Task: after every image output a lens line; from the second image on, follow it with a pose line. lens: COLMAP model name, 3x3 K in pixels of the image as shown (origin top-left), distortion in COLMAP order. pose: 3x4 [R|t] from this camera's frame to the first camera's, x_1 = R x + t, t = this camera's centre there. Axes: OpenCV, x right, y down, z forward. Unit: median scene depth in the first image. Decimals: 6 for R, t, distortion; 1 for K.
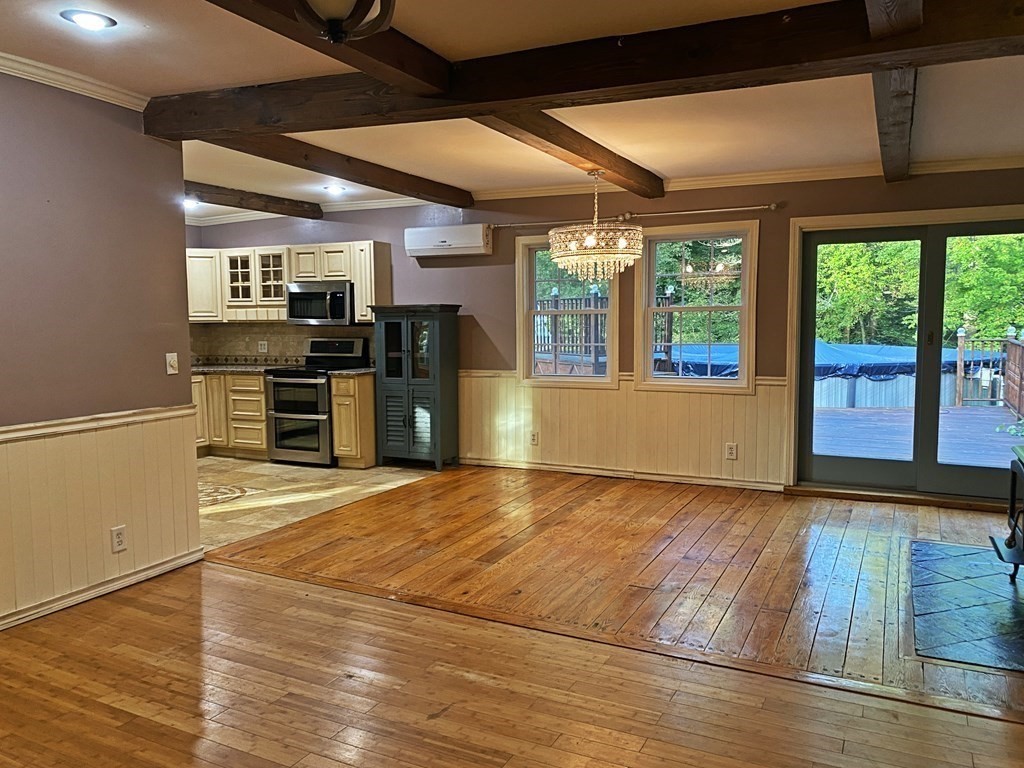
lens RADIAL K [[773.5, 0, 498.7], [0, 773.5, 381.9], [0, 0, 1]] dist [0.083890, -0.135392]
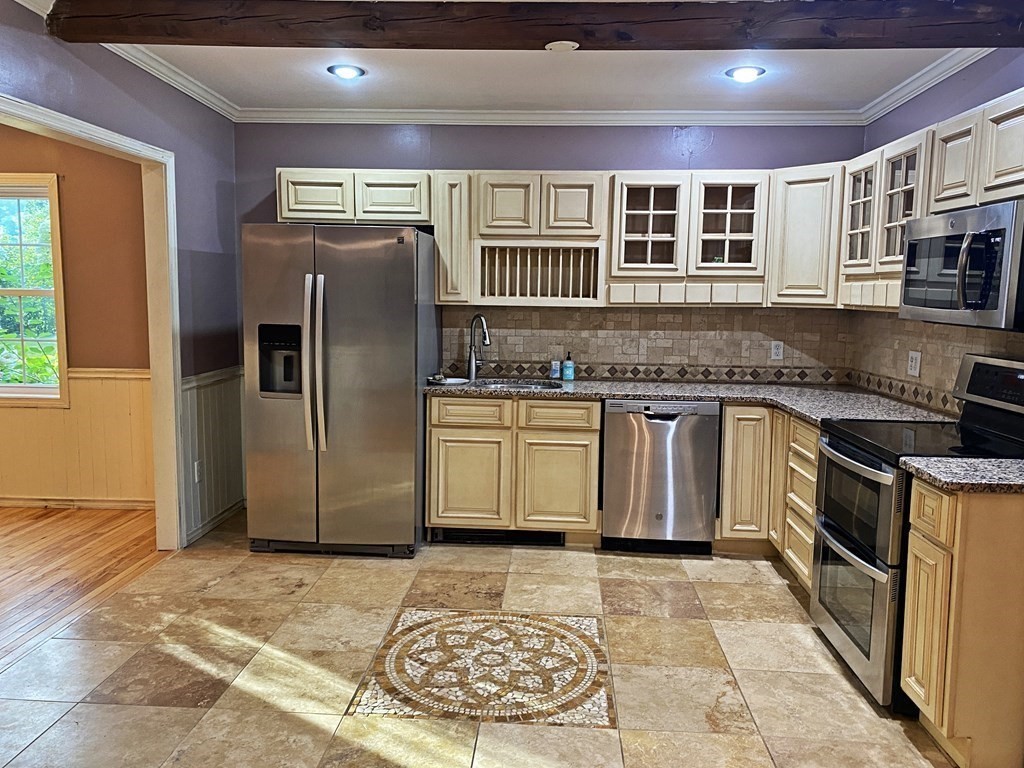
lens RADIAL K [[773.5, 0, 498.7], [0, 773.5, 381.9], [0, 0, 1]] dist [0.083890, -0.135392]
pose [[0.401585, 0.122209, -0.907631, 0.026027], [-0.094928, 0.991273, 0.091469, -0.063169], [0.910889, 0.049427, 0.409681, 0.689316]]
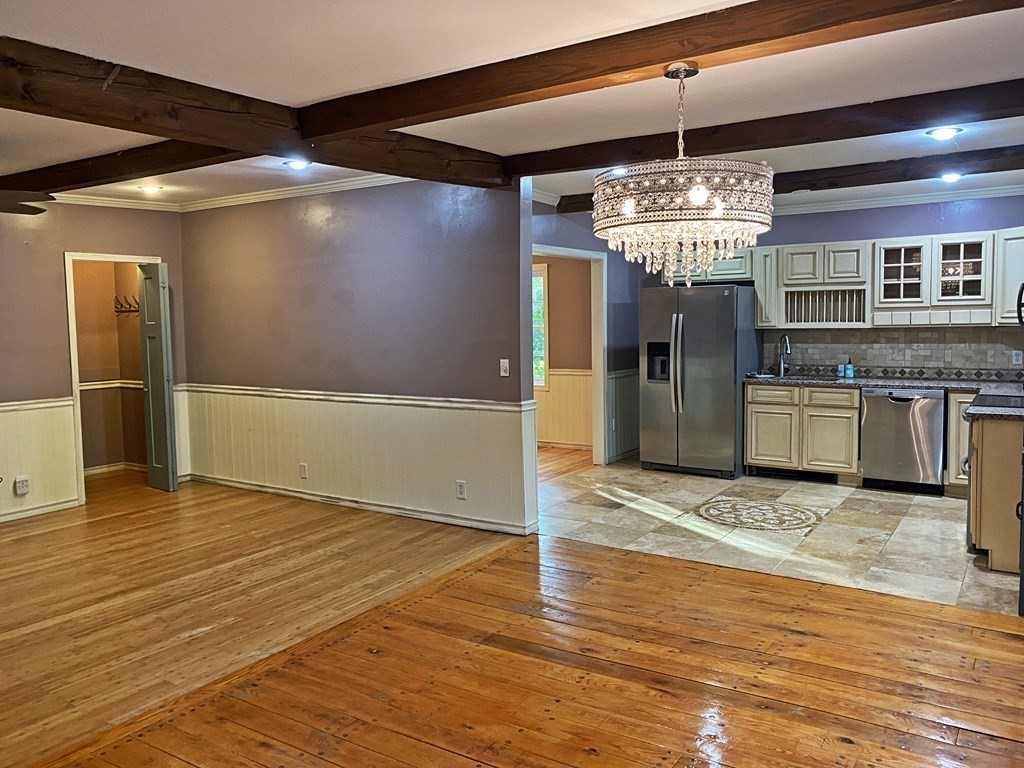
lens RADIAL K [[775.0, 0, 499.1], [0, 775.0, 376.7], [0, 0, 1]] dist [0.002576, 0.001267]
pose [[-0.105899, 0.086809, -0.990580, 0.477268], [-0.065428, 0.993415, 0.094052, -0.074502], [0.992222, 0.074771, -0.099522, 0.671075]]
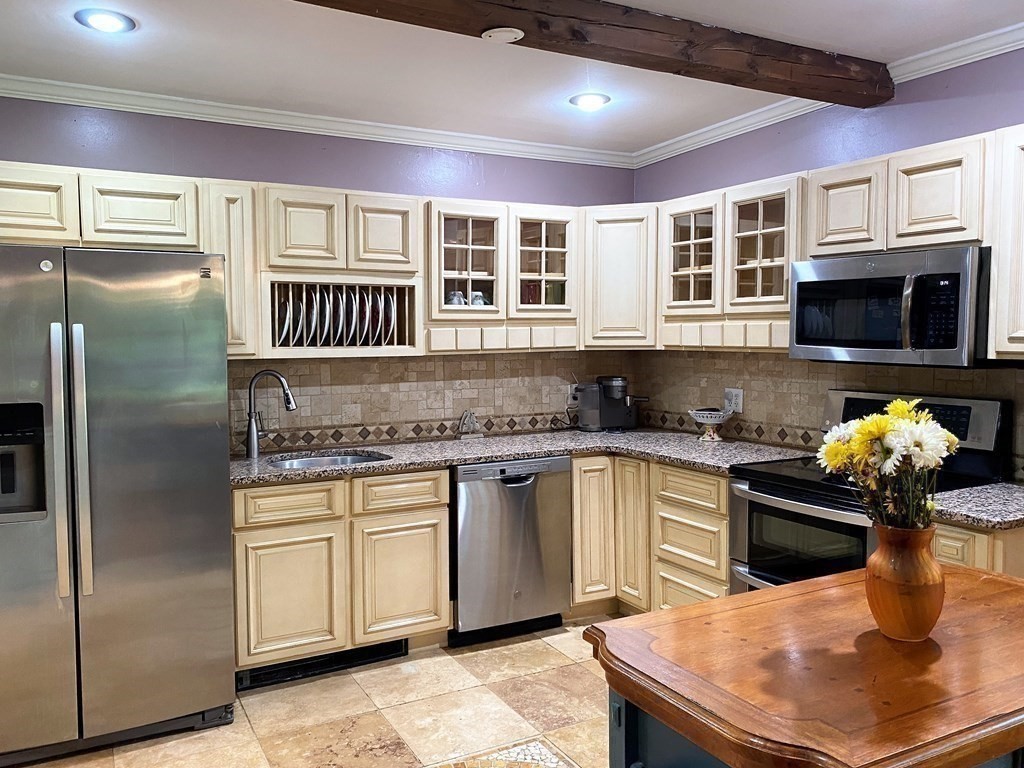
lens RADIAL K [[795.8, 0, 499.6], [0, 795.8, 384.1], [0, 0, 1]] dist [0.099473, -0.251614]
pose [[0.827400, 0.039938, -0.560191, -0.171212], [-0.047637, 0.998864, 0.000852, -0.057519], [0.559589, 0.025981, 0.828363, 0.599292]]
